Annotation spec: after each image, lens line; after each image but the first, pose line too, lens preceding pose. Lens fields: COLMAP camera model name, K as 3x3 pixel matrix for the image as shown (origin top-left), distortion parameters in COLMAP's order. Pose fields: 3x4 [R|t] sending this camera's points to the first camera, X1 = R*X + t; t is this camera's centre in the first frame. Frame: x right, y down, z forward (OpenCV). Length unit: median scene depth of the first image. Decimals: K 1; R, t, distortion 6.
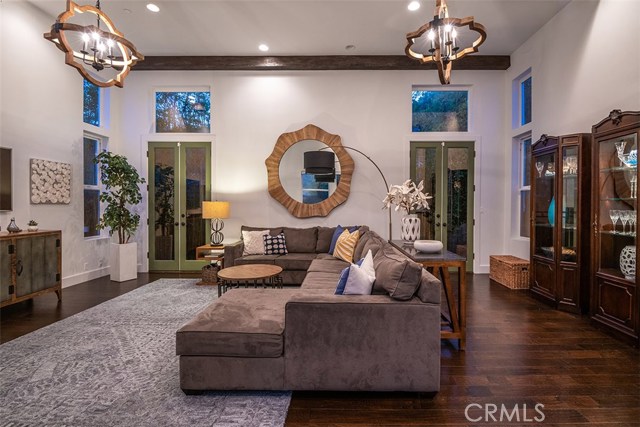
lens RADIAL K [[306.5, 0, 321.8], [0, 306.5, 211.9], [0, 0, 1]] dist [0.005422, -0.000741]
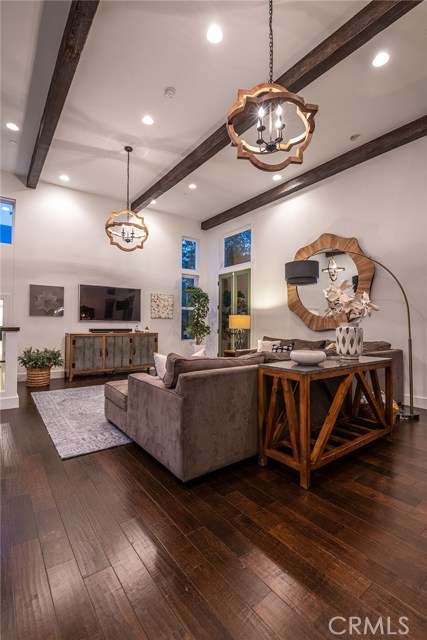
lens RADIAL K [[292.5, 0, 210.6], [0, 292.5, 319.8], [0, 0, 1]] dist [0.000495, 0.000070]
pose [[0.596673, -0.013730, -0.802367, 0.507166], [-0.023154, 0.999143, -0.034316, 0.026368], [0.802151, 0.039054, 0.595843, 0.185784]]
